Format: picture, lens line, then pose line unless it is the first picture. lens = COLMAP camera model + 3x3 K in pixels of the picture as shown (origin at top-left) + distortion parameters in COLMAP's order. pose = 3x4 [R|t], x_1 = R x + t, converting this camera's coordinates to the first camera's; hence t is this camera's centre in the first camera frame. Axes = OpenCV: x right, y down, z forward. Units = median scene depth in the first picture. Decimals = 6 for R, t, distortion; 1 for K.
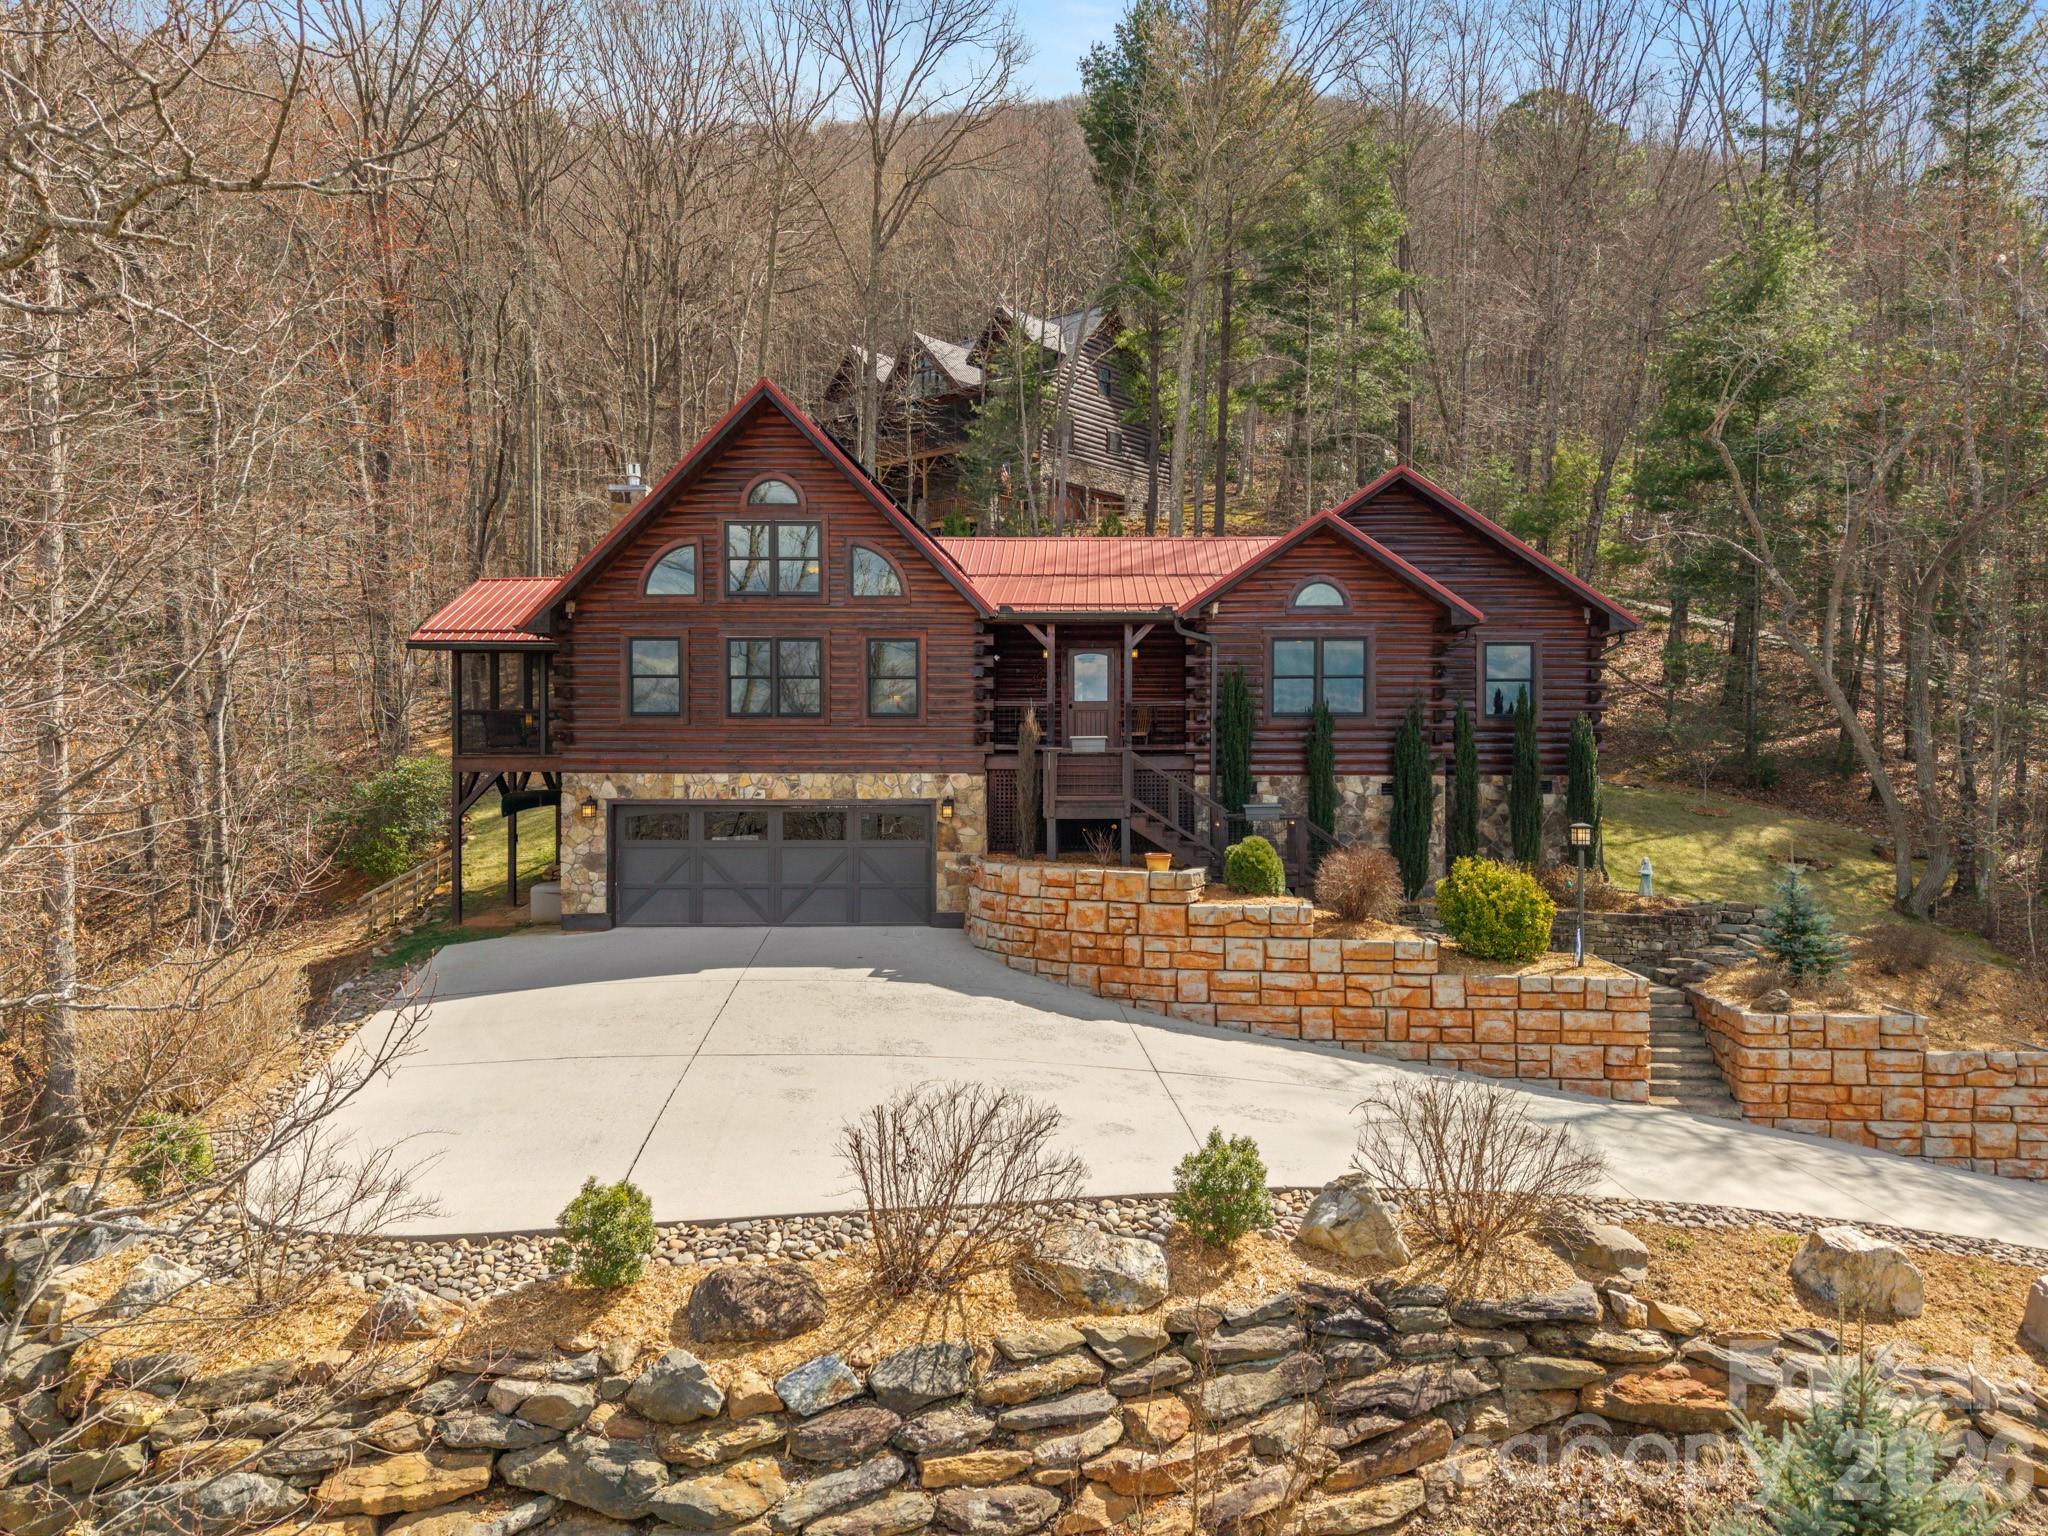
lens RADIAL K [[1494.5, 0, 1050.4], [0, 1494.5, 792.6], [0, 0, 1]] dist [0.033640, -0.067074]
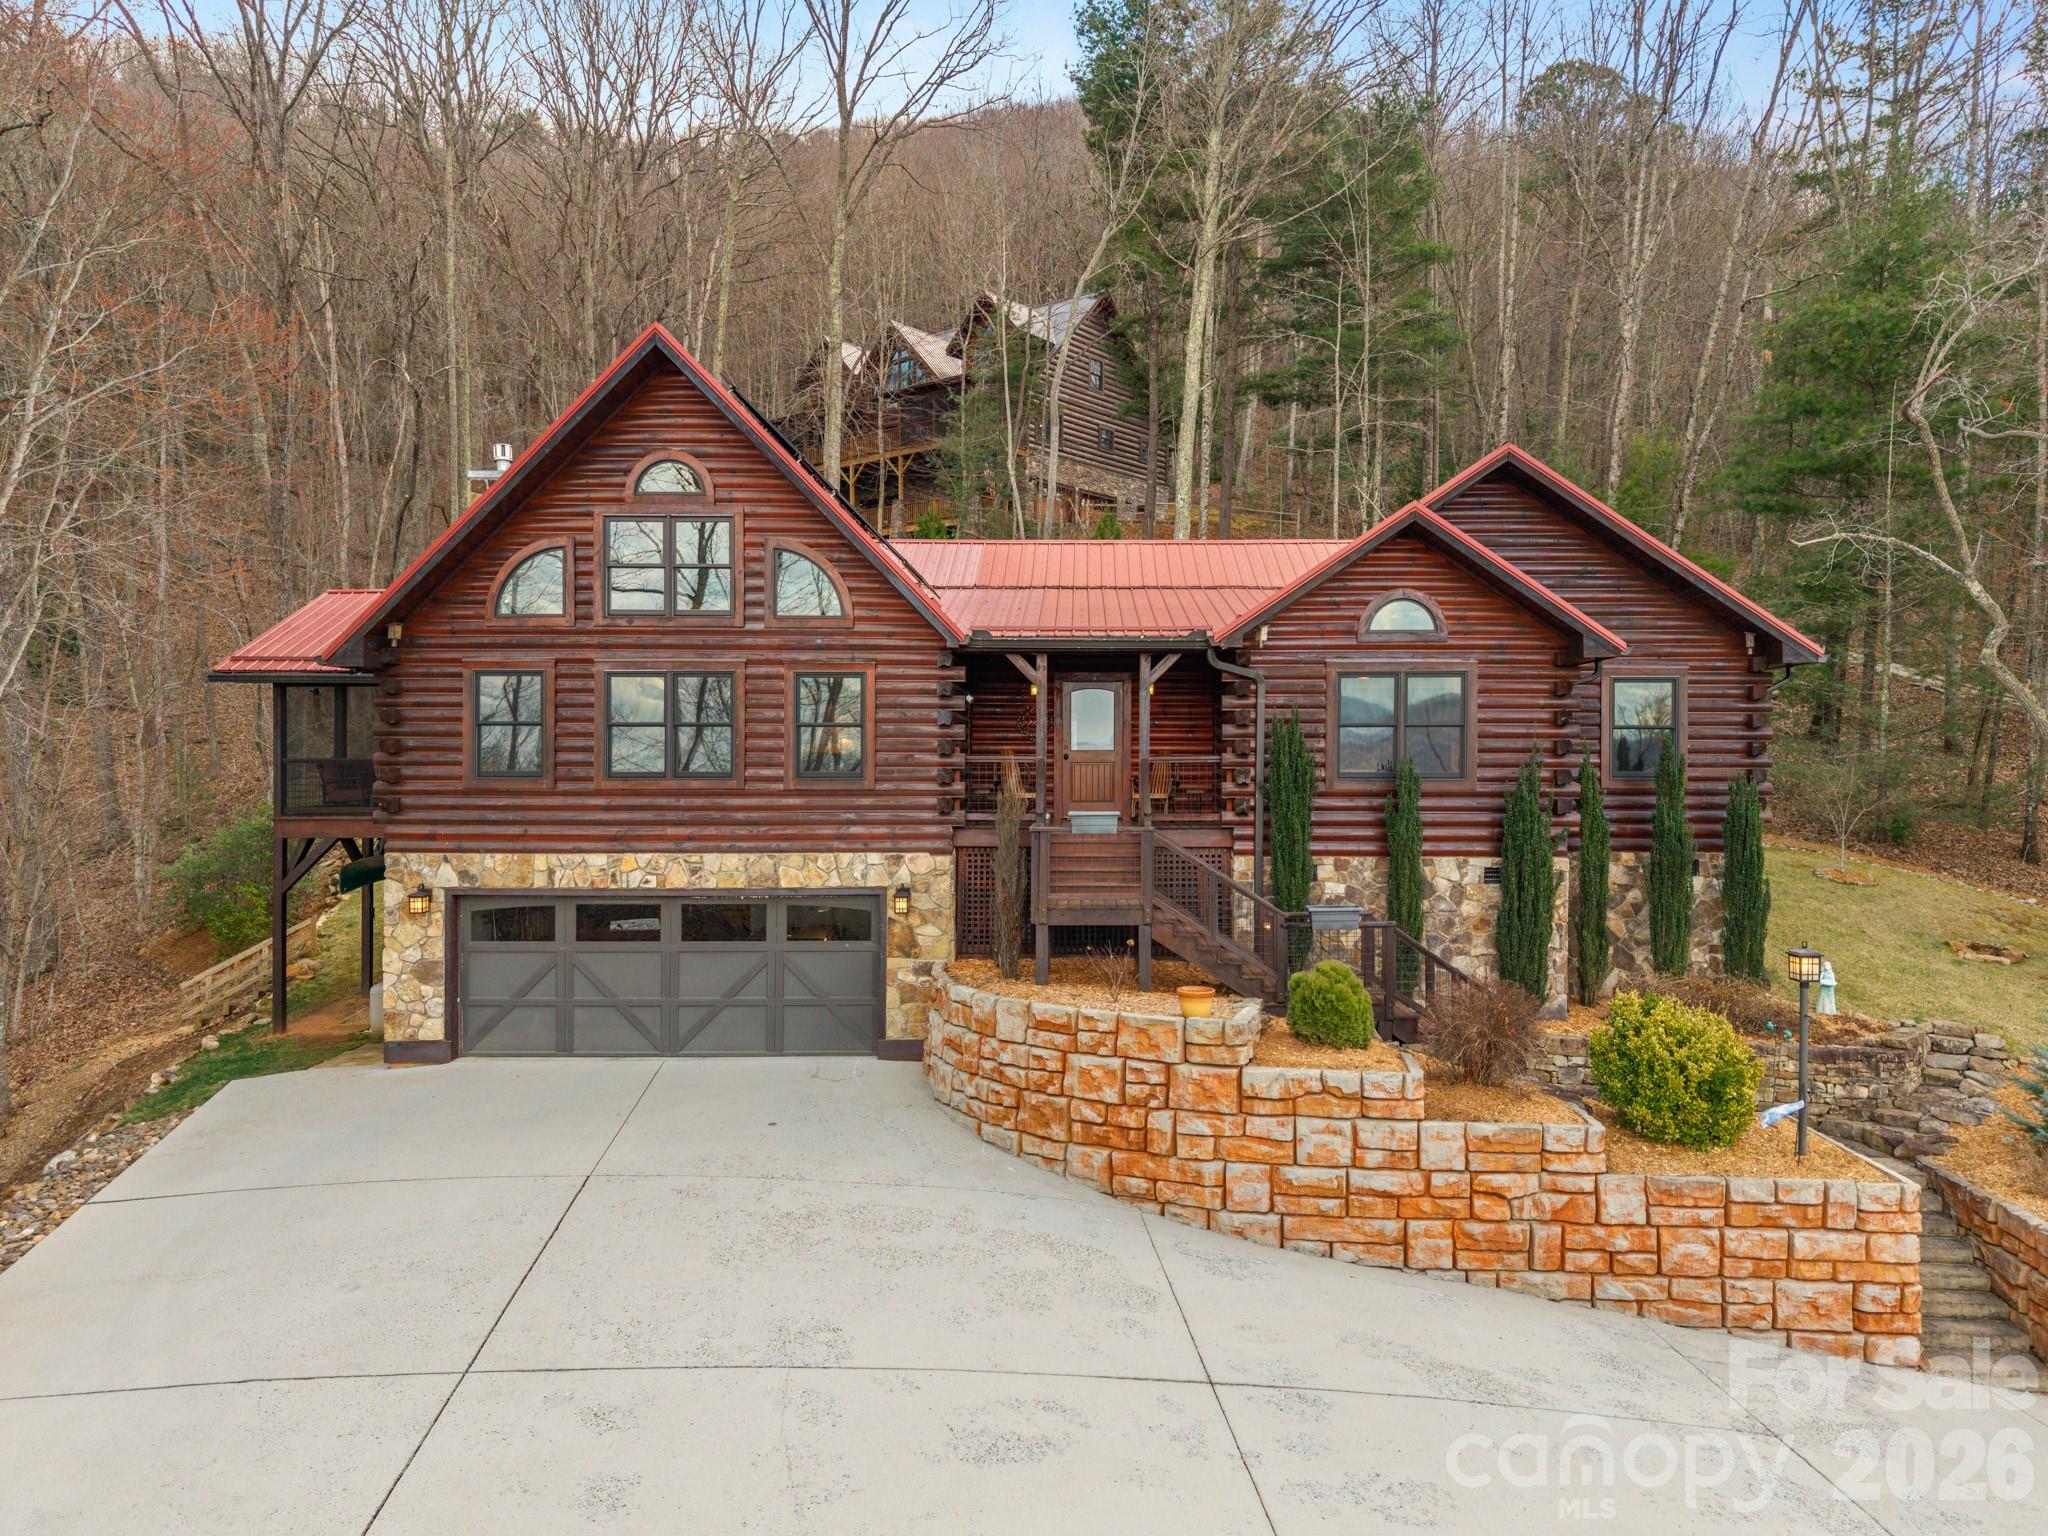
lens RADIAL K [[1479.0, 0, 1024.0], [0, 1479.0, 768.0], [0, 0, 1]] dist [-0.005821, -0.003349]
pose [[0.999969, 0.002745, -0.007321, -0.002808], [-0.002877, 0.999833, -0.018054, -0.042379], [0.007270, 0.018074, 0.999810, 0.264547]]
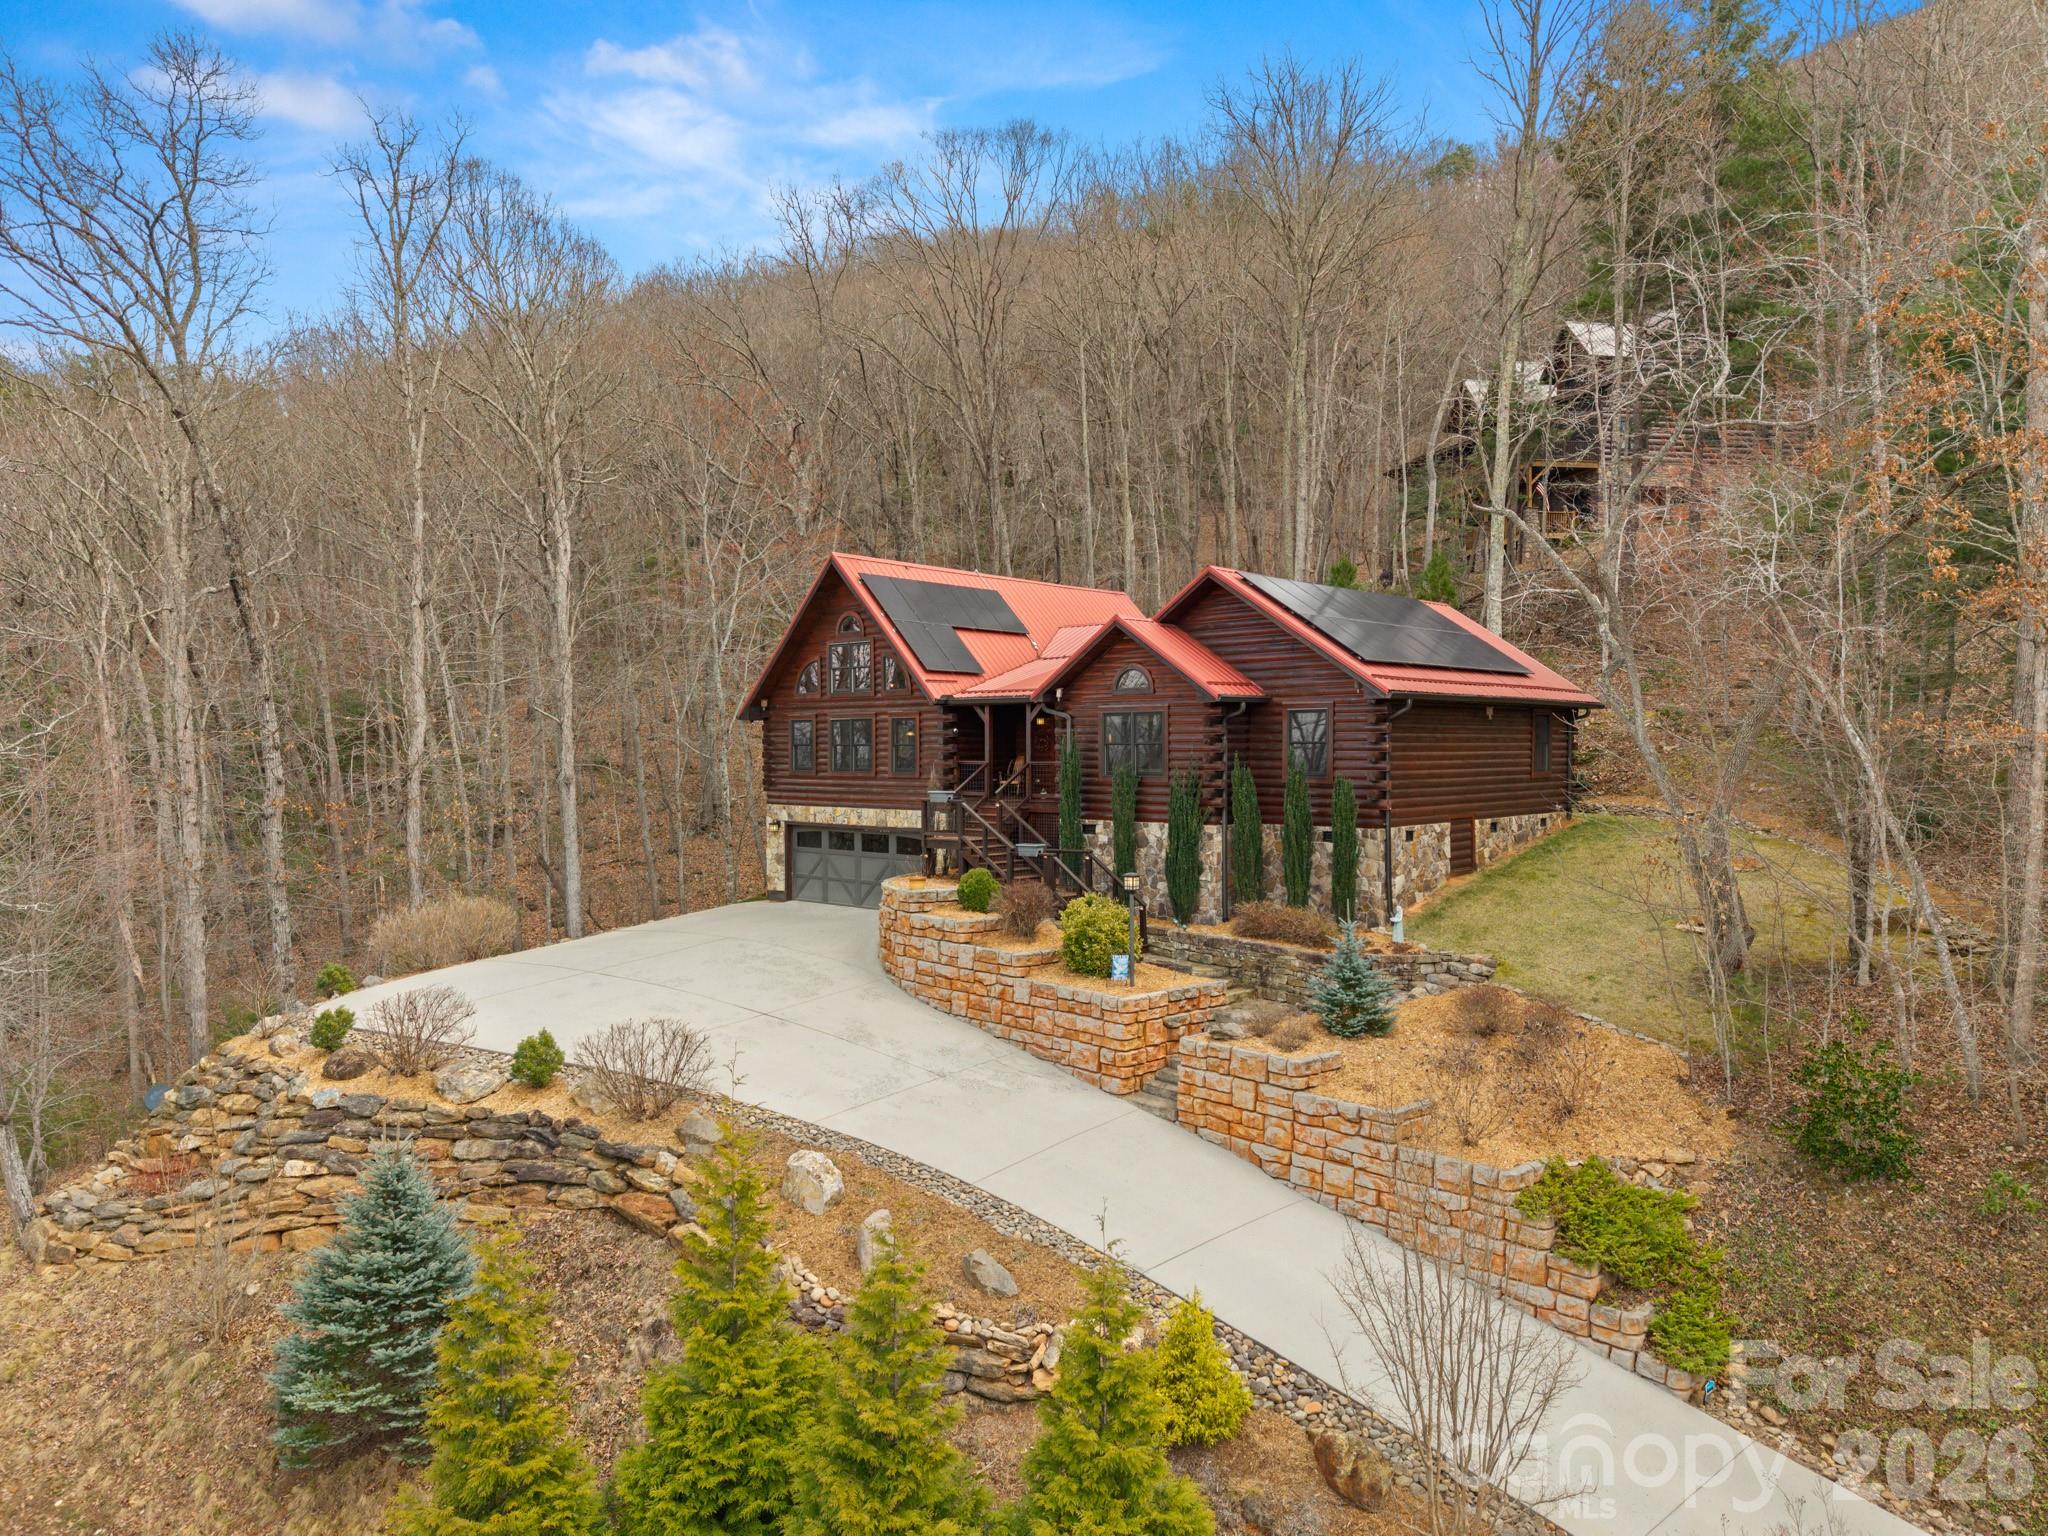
lens RADIAL K [[1427.9, 0, 1024.0], [0, 1427.9, 768.0], [0, 0, 1]] dist [-0.004422, -0.005714]
pose [[0.730020, 0.009056, -0.683366, 0.941186], [-0.009288, 0.999951, 0.003329, -0.059748], [0.683362, 0.003916, 0.730069, 0.052224]]
